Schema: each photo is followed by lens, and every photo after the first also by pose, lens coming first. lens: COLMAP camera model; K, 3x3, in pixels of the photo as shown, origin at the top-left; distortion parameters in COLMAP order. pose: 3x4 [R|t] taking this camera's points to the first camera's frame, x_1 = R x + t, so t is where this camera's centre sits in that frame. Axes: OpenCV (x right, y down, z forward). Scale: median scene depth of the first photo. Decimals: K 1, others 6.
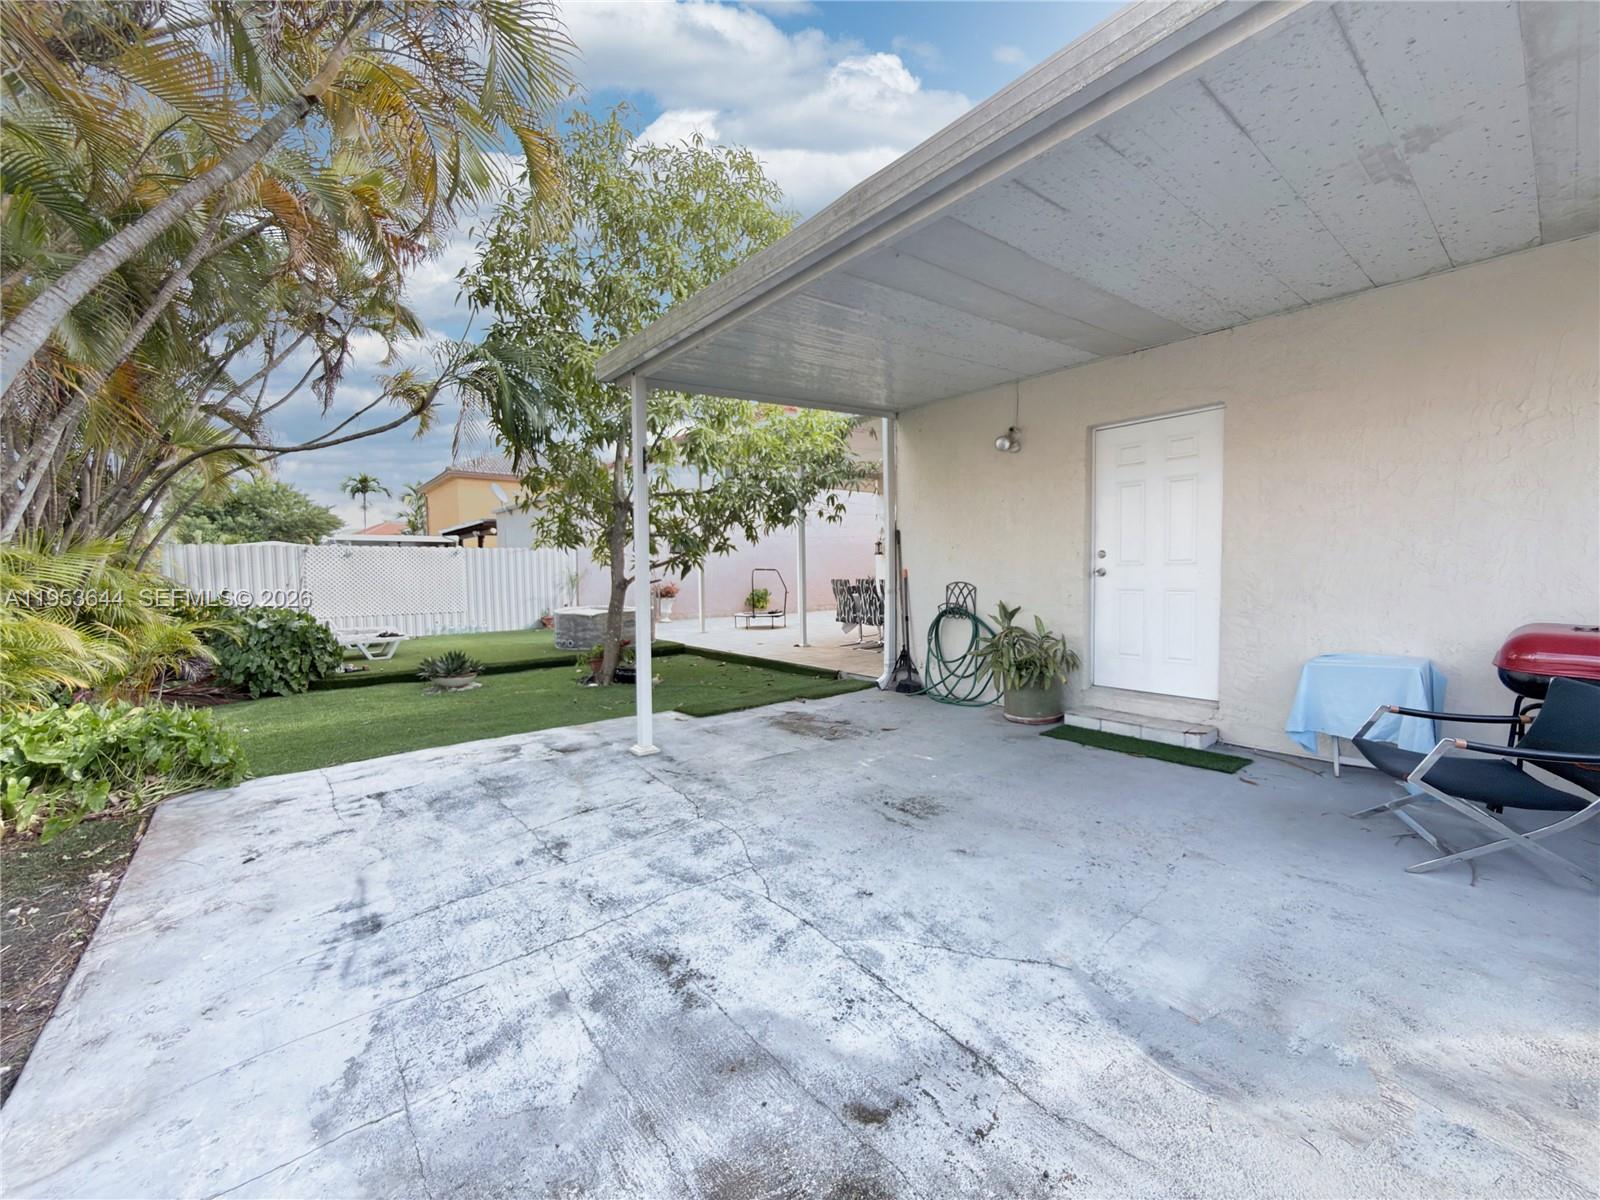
lens RADIAL K [[644.6, 0, 804.0], [0, 644.6, 602.4], [0, 0, 1]] dist [-0.000129, 0.000199]
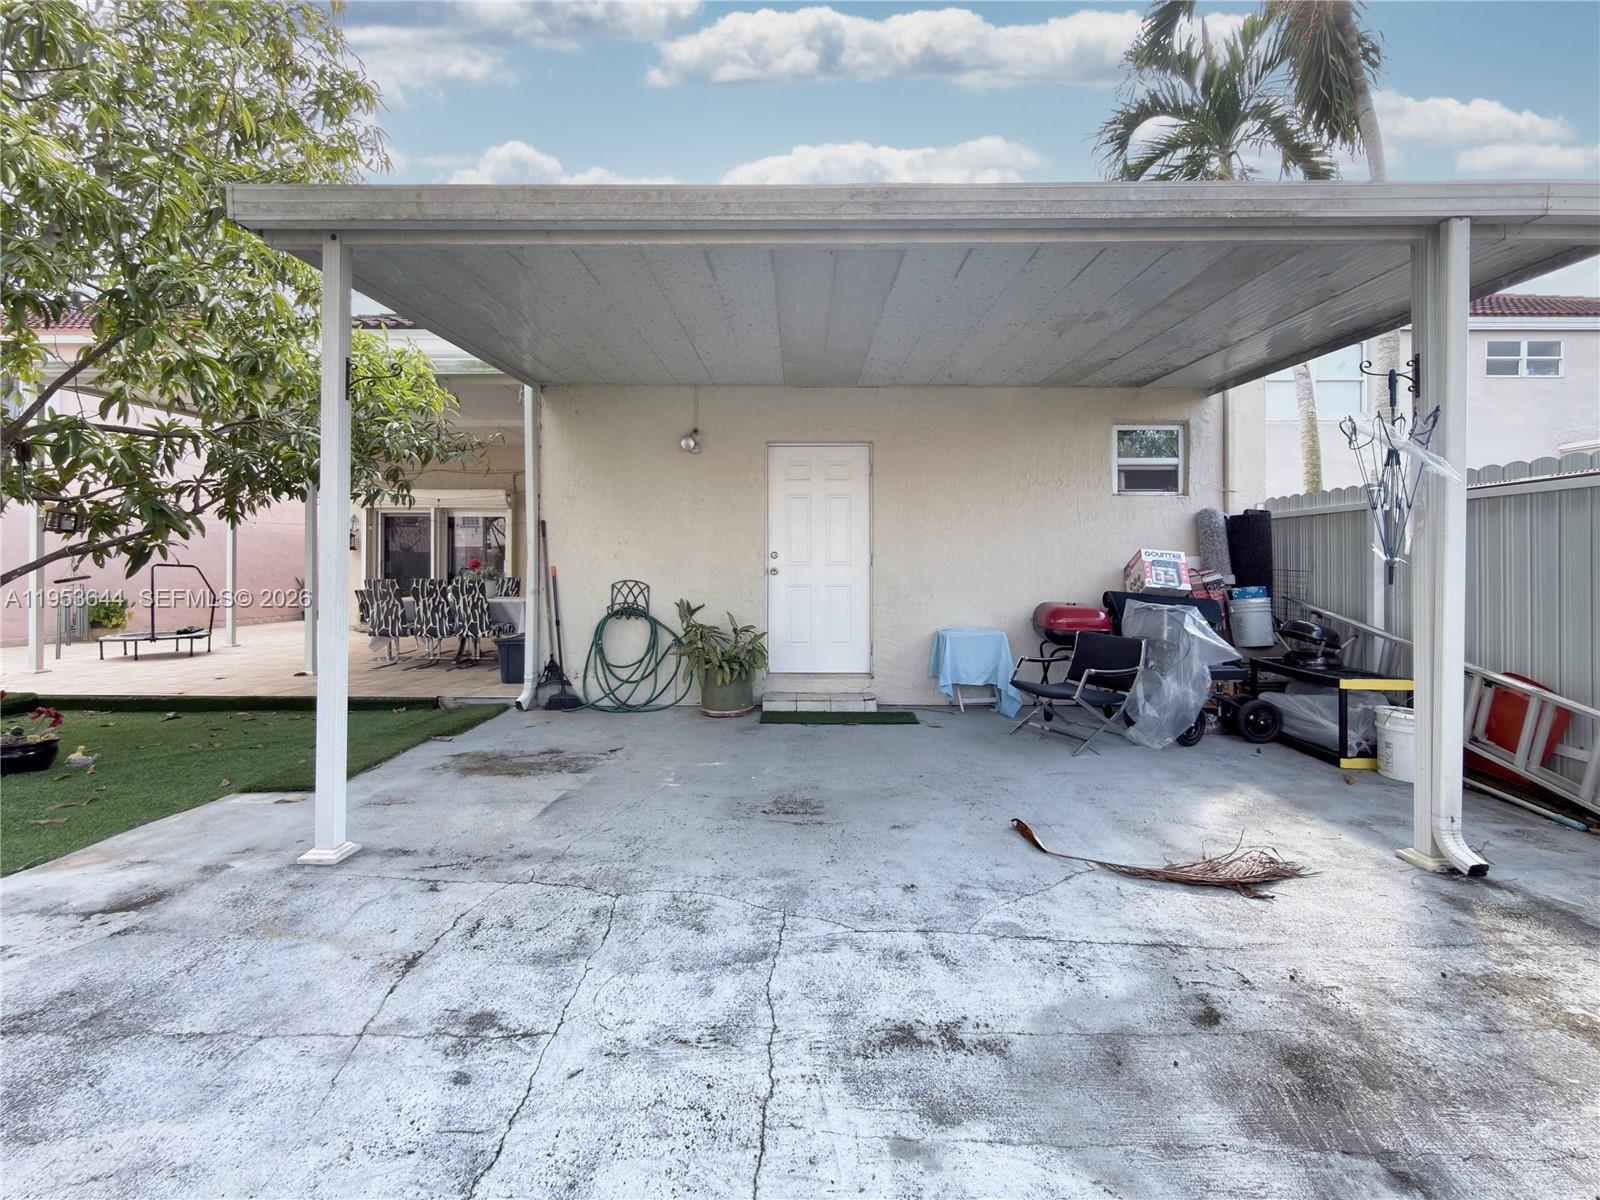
lens RADIAL K [[656.9, 0, 803.9], [0, 656.9, 569.8], [0, 0, 1]] dist [-0.000250, -0.000161]
pose [[0.639800, 0.018006, 0.768331, -0.470170], [0.028445, 0.998486, -0.047086, 0.007522], [-0.768015, 0.051981, 0.638319, 0.276659]]
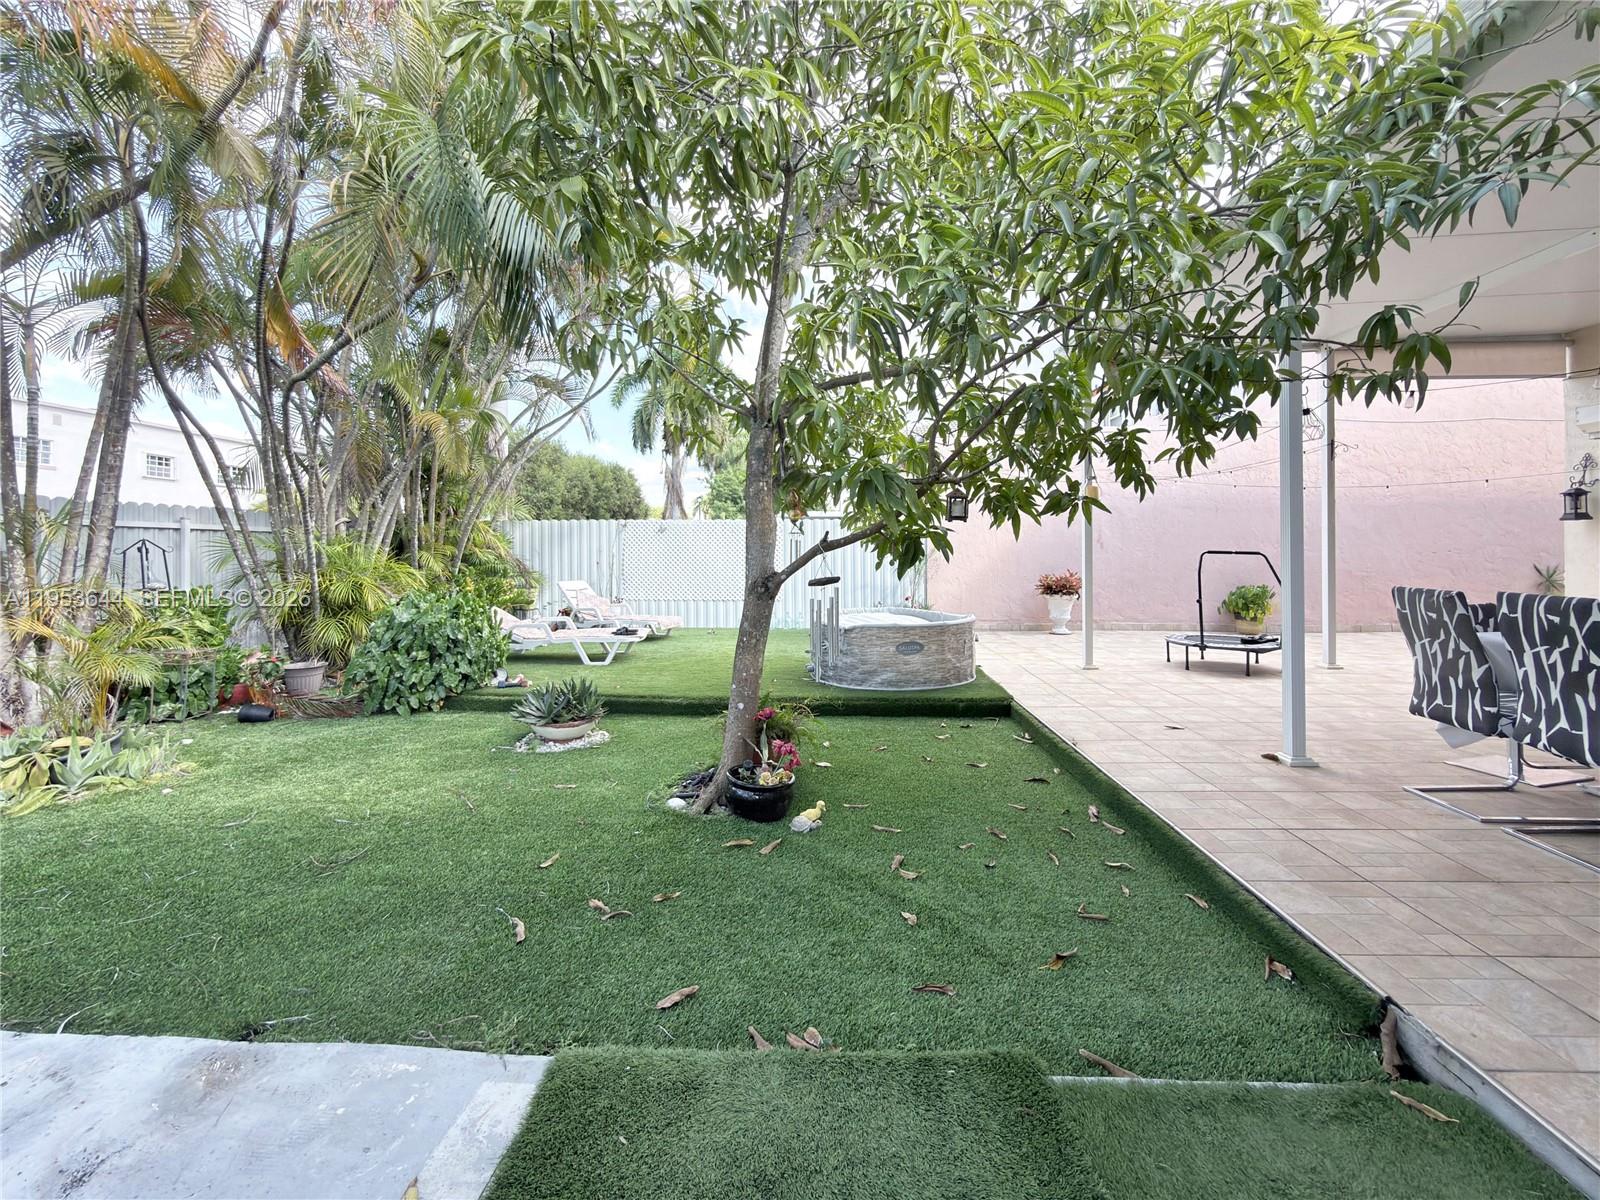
lens RADIAL K [[666.6, 0, 810.2], [0, 666.6, 549.5], [0, 0, 1]] dist [-0.000507, 0.000031]
pose [[0.750099, 0.011807, -0.661220, 0.097218], [-0.041463, 0.998713, -0.029202, -0.071147], [0.660024, 0.049321, 0.749623, 1.169013]]
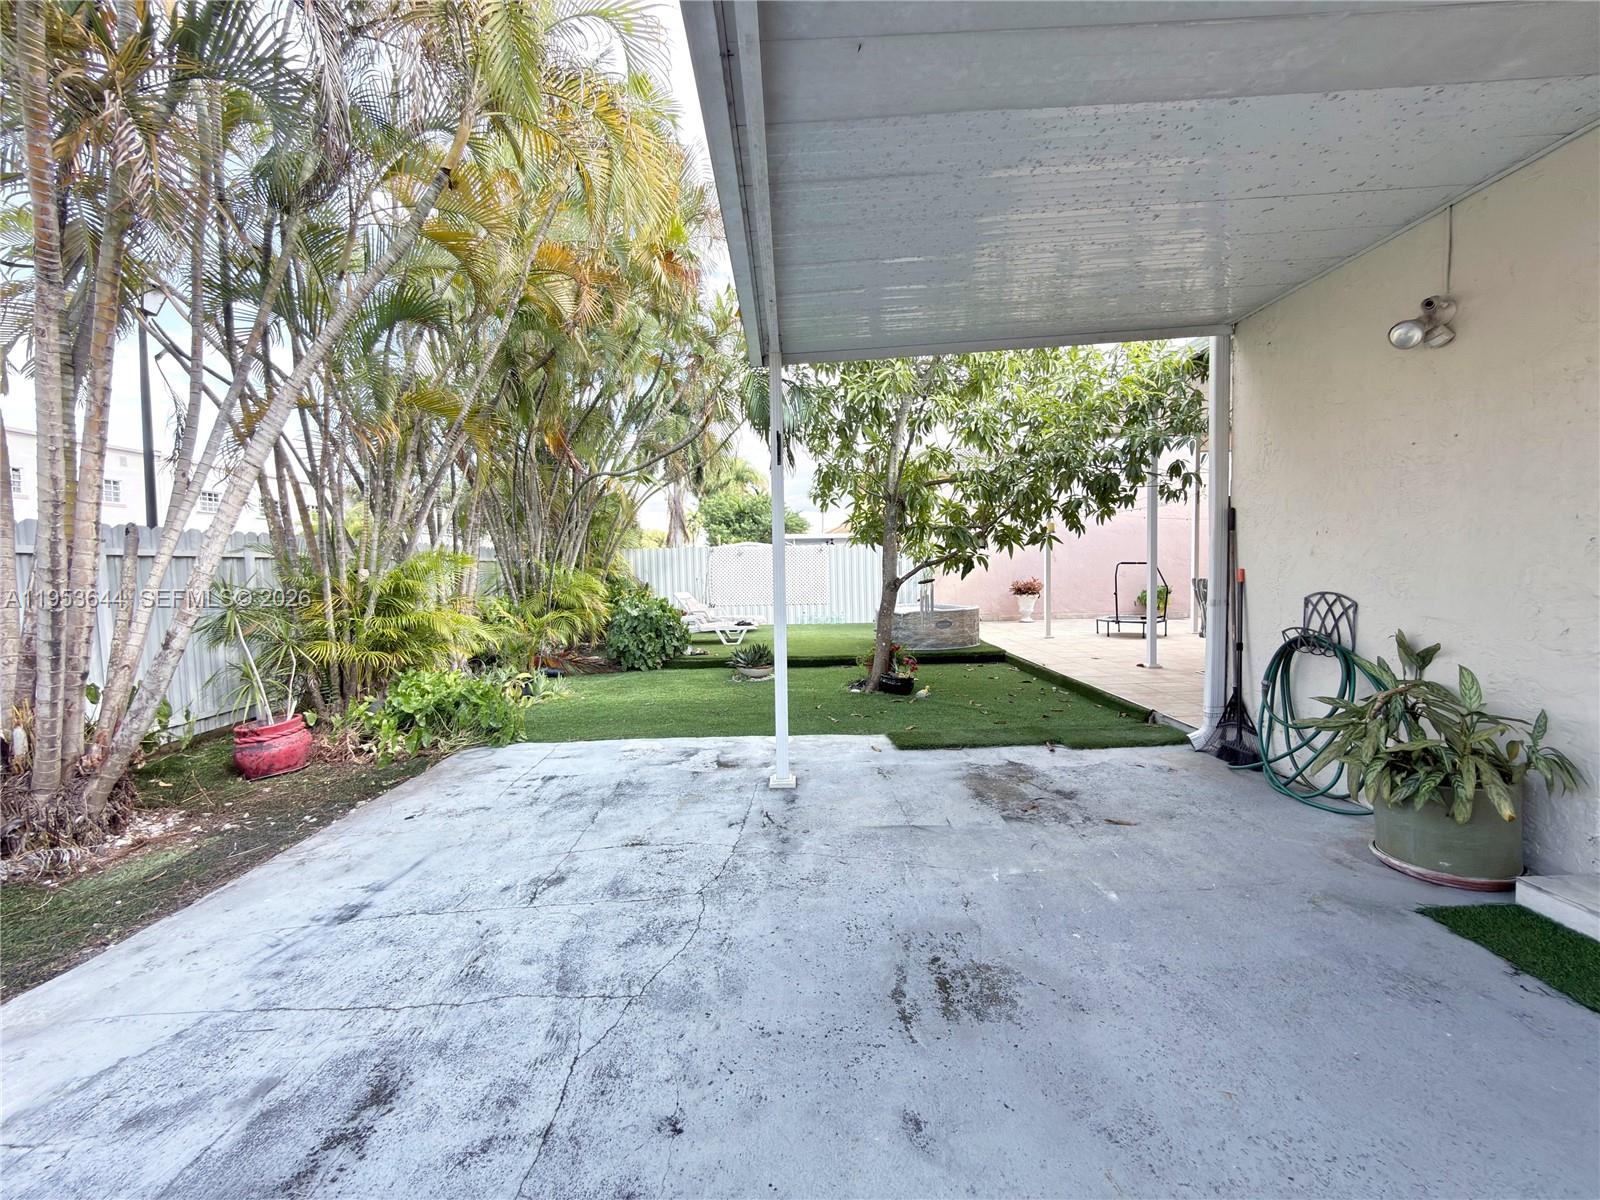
lens RADIAL K [[644.6, 0, 804.0], [0, 644.6, 602.4], [0, 0, 1]] dist [-0.000129, 0.000199]
pose [[0.780943, 0.031389, -0.623814, 0.335466], [-0.020649, 0.999488, 0.024443, -0.038317], [0.624262, -0.006208, 0.781191, 0.360841]]
